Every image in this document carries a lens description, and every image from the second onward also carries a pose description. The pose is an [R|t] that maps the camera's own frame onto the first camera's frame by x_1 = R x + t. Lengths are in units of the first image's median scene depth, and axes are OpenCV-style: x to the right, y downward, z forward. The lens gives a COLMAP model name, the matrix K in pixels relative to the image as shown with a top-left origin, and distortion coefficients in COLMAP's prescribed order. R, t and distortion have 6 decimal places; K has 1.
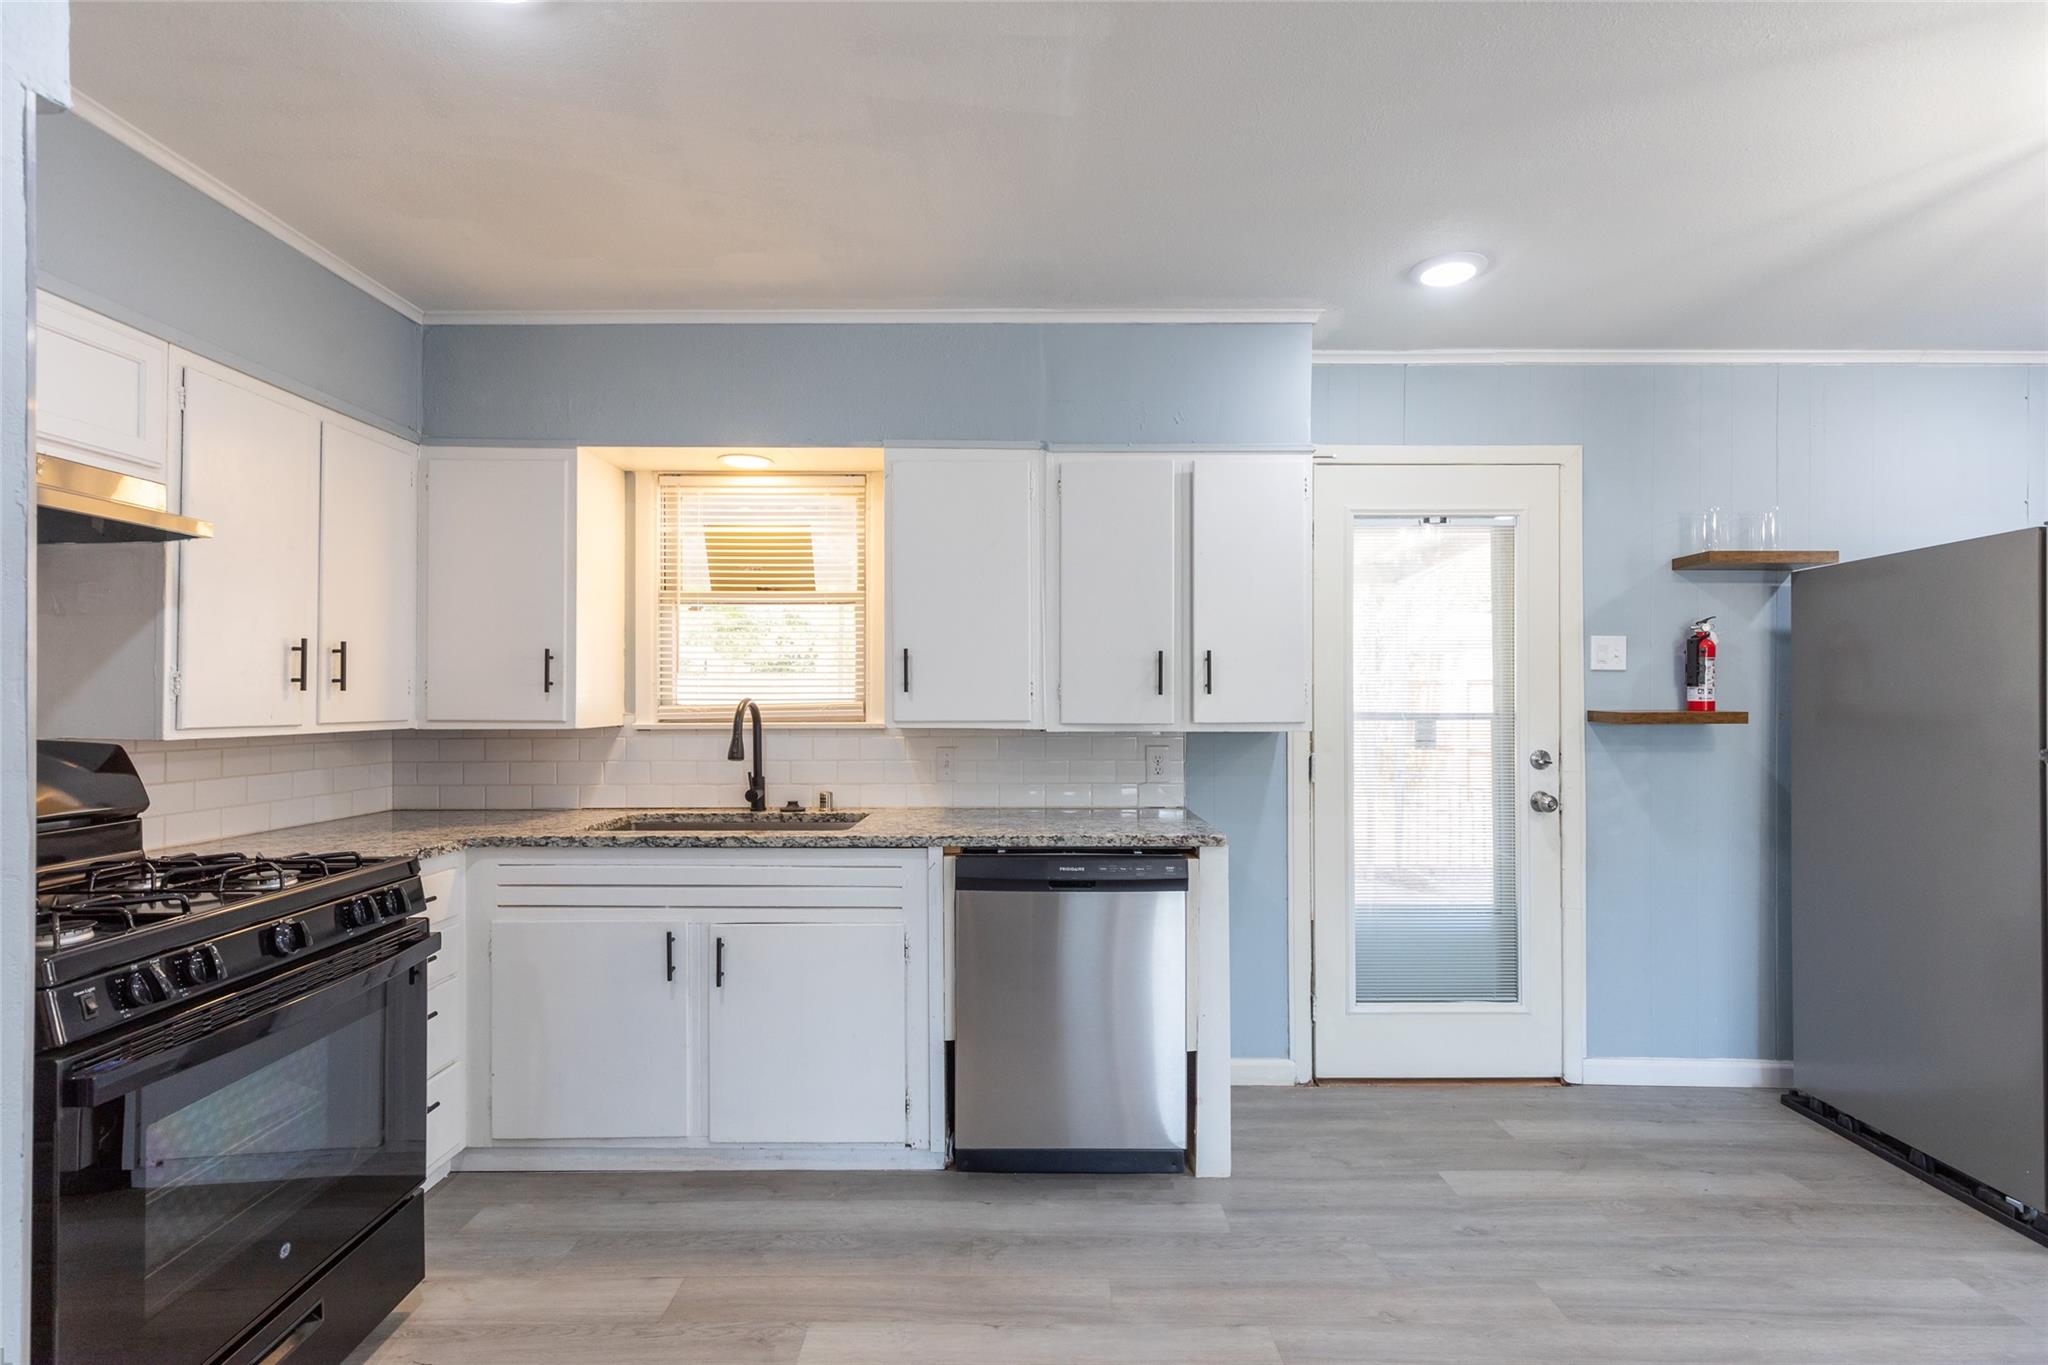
lens RADIAL K [[915.4, 0, 1023.2], [0, 915.4, 688.8], [0, 0, 1]] dist [0.008217, -0.001147]
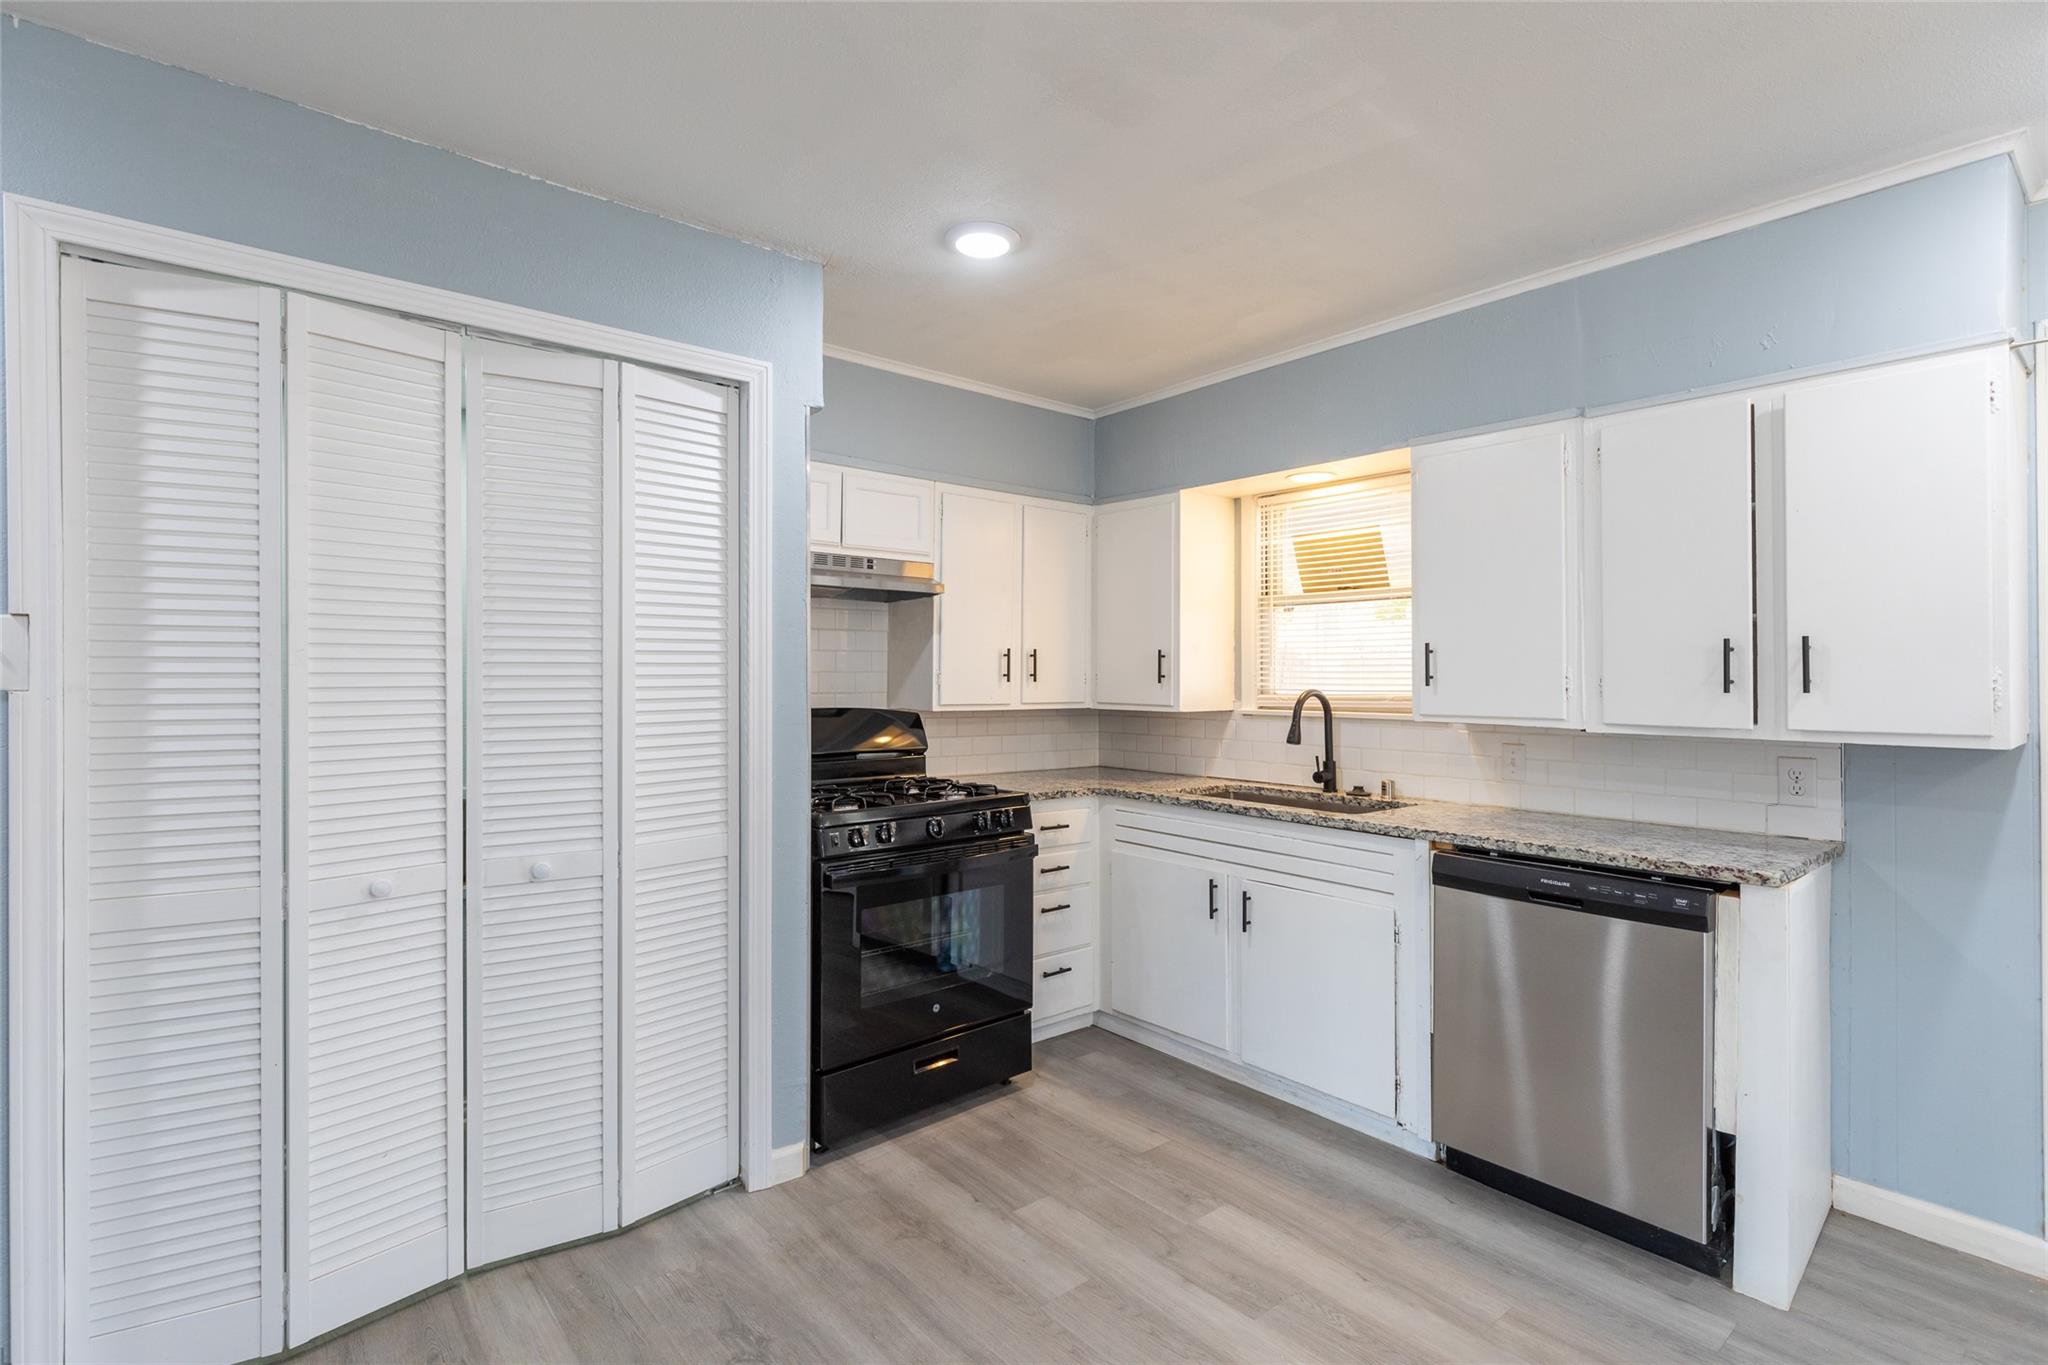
lens RADIAL K [[977.1, 0, 1047.6], [0, 977.1, 669.6], [0, 0, 1]] dist [-0.002038, -0.000682]
pose [[0.647135, -0.001665, -0.762374, 0.412531], [0.001594, 0.999998, -0.000832, -0.013890], [0.762374, -0.000677, 0.647136, -0.015278]]
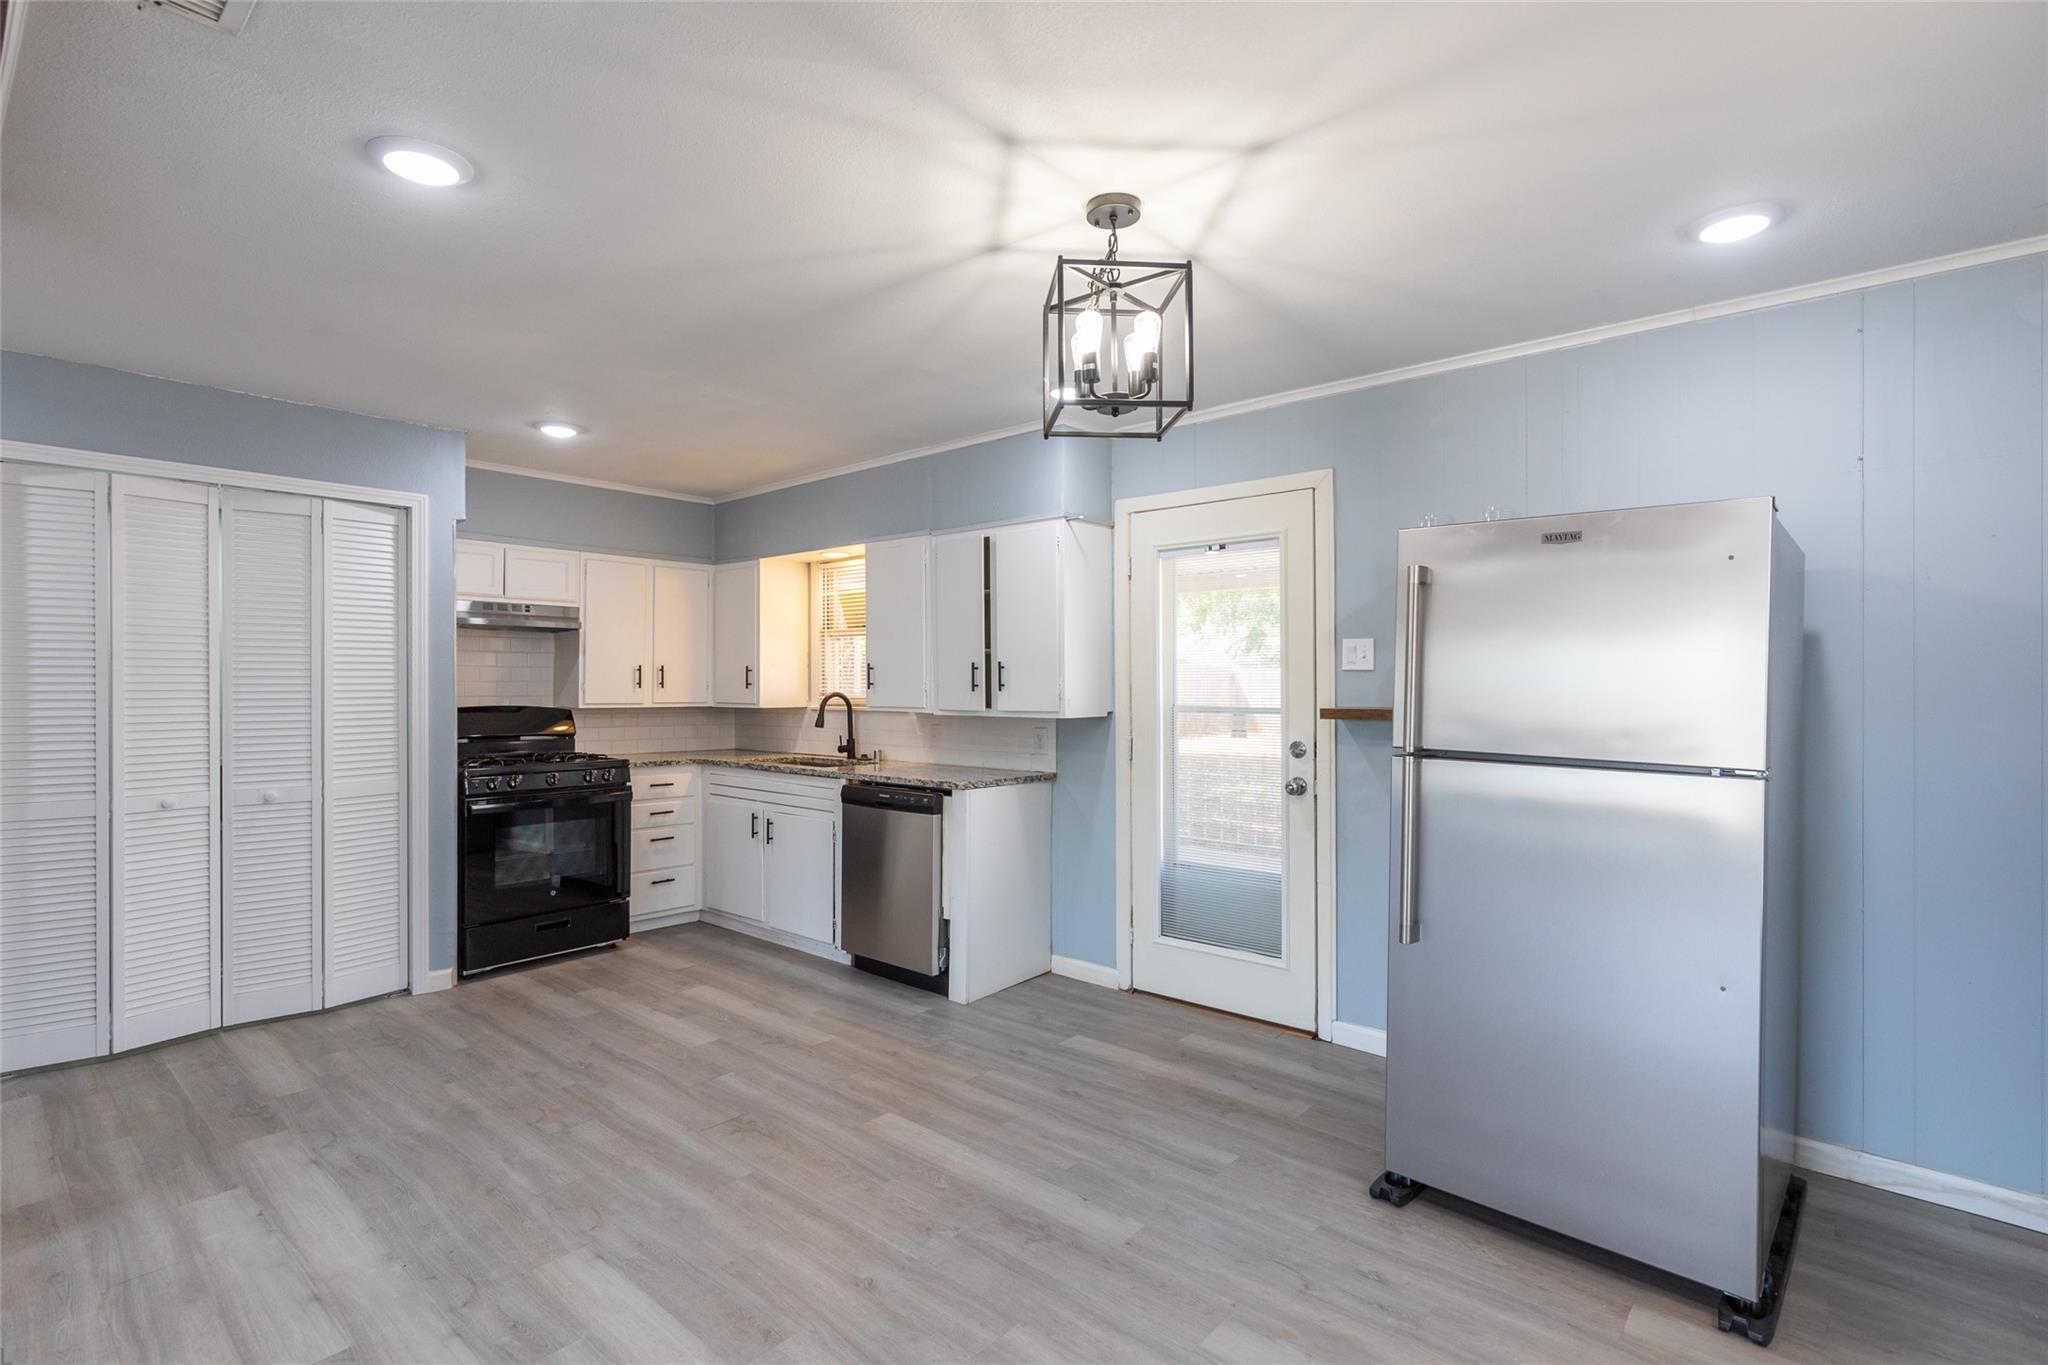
lens RADIAL K [[1058.0, 0, 1108.2], [0, 1058.0, 678.5], [0, 0, 1]] dist [-0.002461, -0.000970]
pose [[0.753678, -0.003122, -0.657236, 1.436453], [0.003458, 0.999994, -0.000785, -0.012401], [0.657235, -0.001681, 0.753684, -0.164712]]
